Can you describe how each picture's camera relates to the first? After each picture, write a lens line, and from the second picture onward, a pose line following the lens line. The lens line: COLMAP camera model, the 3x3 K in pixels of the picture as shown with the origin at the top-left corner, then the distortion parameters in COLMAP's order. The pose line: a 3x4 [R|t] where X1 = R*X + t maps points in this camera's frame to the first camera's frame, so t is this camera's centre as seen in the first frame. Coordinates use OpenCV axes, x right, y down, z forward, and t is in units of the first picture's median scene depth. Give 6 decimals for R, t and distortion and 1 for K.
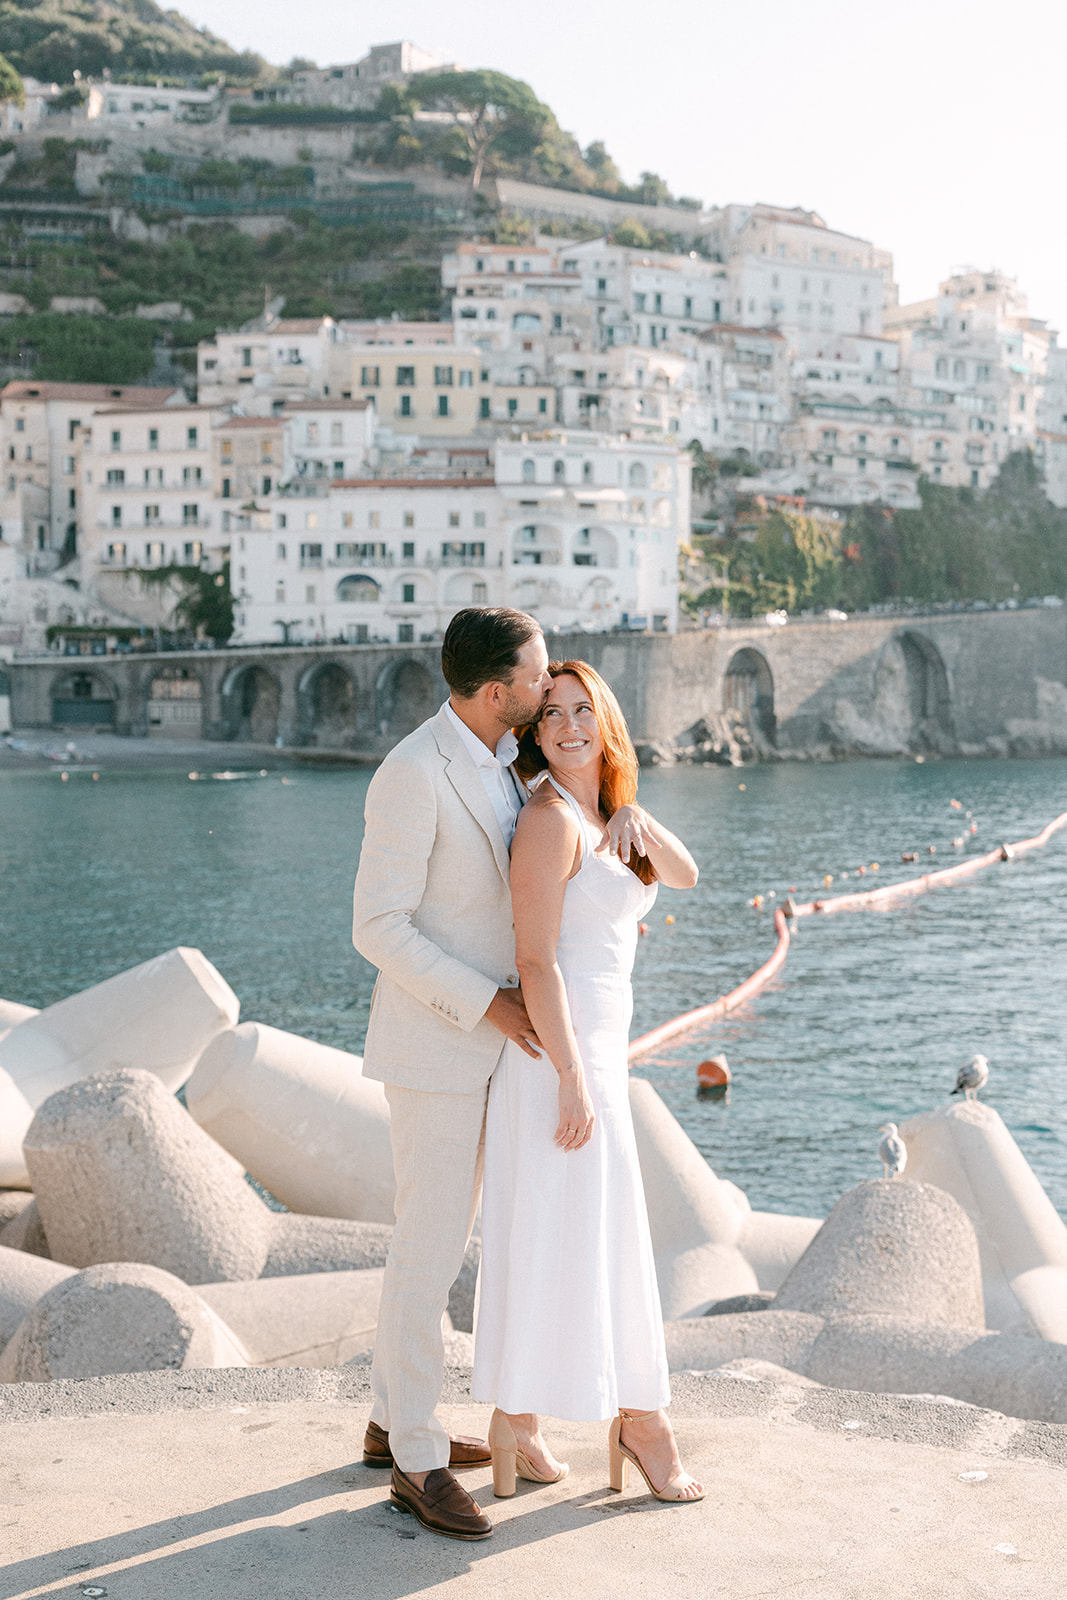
lens RADIAL K [[2063.9, 0, 533.5], [0, 2063.9, 800.0], [0, 0, 1]] dist [0.023501, 0.011723]
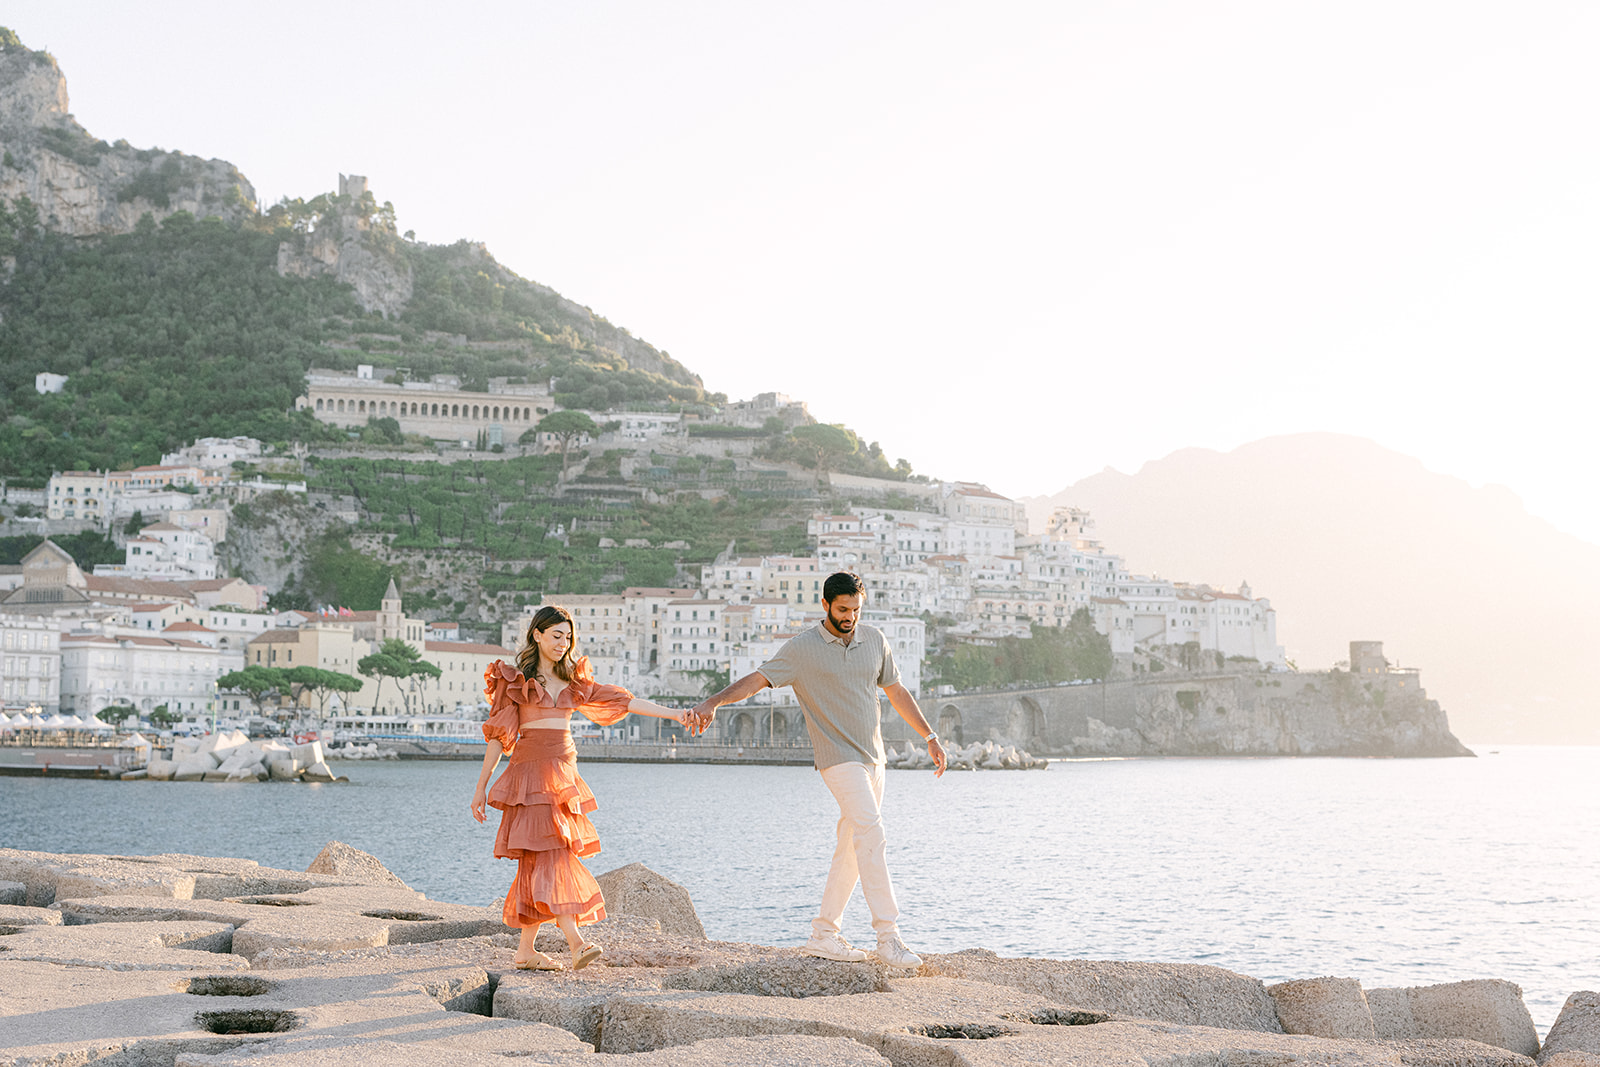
lens RADIAL K [[2063.9, 0, 800.0], [0, 2063.9, 533.5], [0, 0, 1]] dist [0.023501, 0.011723]
pose [[0.999875, 0.001510, 0.015710, -0.087478], [0.000752, 0.989719, -0.143022, 0.057683], [-0.015765, 0.143016, 0.989595, -1.135859]]
